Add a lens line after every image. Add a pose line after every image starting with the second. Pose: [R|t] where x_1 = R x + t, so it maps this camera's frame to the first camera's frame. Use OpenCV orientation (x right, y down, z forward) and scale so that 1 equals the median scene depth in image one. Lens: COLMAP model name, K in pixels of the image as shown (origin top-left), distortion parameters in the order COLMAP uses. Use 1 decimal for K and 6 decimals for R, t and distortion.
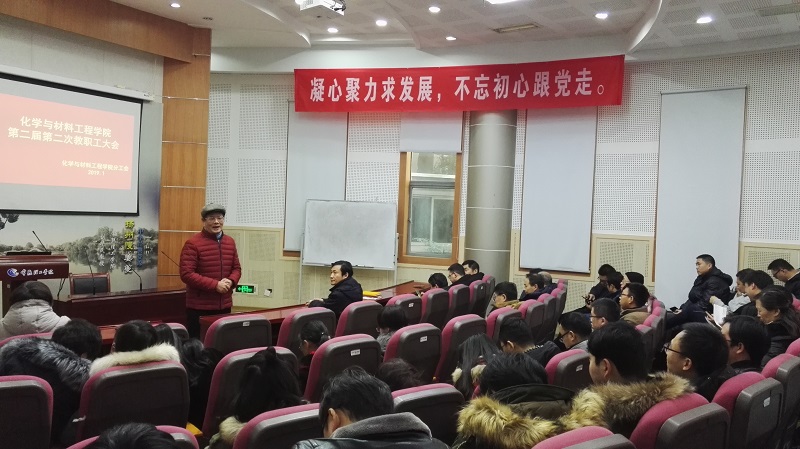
lens RADIAL K [[635.4, 0, 400.5], [0, 635.4, 223.9], [0, 0, 1]] dist [0.005010, 0.016085]
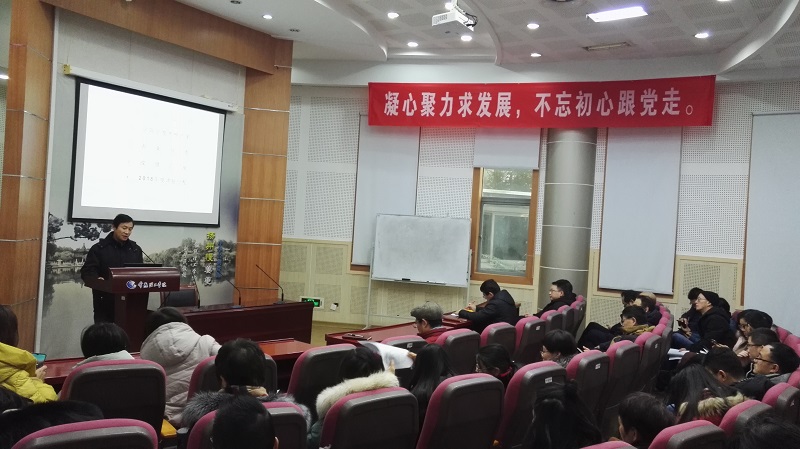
lens RADIAL K [[635.4, 0, 399.2], [0, 635.4, 226.7], [0, 0, 1]] dist [0.005010, 0.016085]
pose [[0.999777, 0.020847, -0.003294, -0.121758], [-0.020892, 0.999679, -0.014357, -0.005120], [0.002993, 0.014423, 0.999892, 0.010814]]
